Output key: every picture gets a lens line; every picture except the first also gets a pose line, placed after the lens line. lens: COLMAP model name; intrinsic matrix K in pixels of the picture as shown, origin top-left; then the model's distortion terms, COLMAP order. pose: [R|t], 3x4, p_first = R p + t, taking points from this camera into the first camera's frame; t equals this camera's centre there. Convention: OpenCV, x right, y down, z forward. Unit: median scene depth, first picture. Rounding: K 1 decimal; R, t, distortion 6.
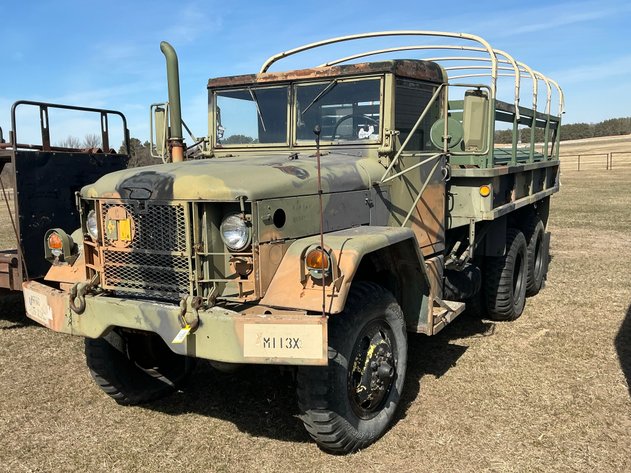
lens RADIAL K [[602.5, 0, 315.5], [0, 602.5, 236.5], [0, 0, 1]] dist [0.075217, -0.009175]
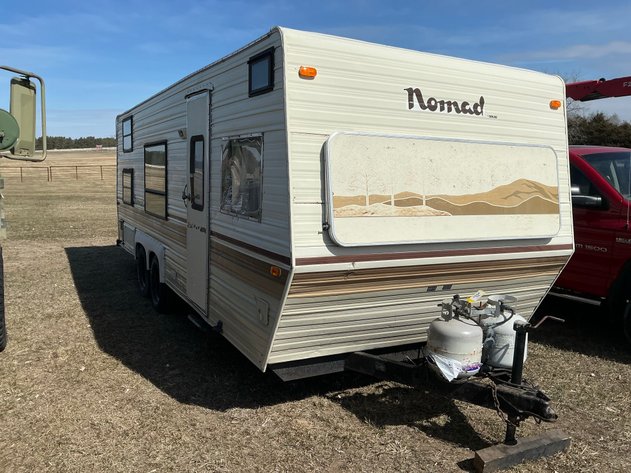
lens RADIAL K [[519.0, 0, 315.5], [0, 519.0, 236.5], [0, 0, 1]] dist [0.133717, -0.261892]
pose [[0.496632, -0.078628, 0.864392, -0.157139], [0.085643, 0.995468, 0.041345, -0.030575], [-0.863726, 0.053496, 0.501115, 0.331927]]
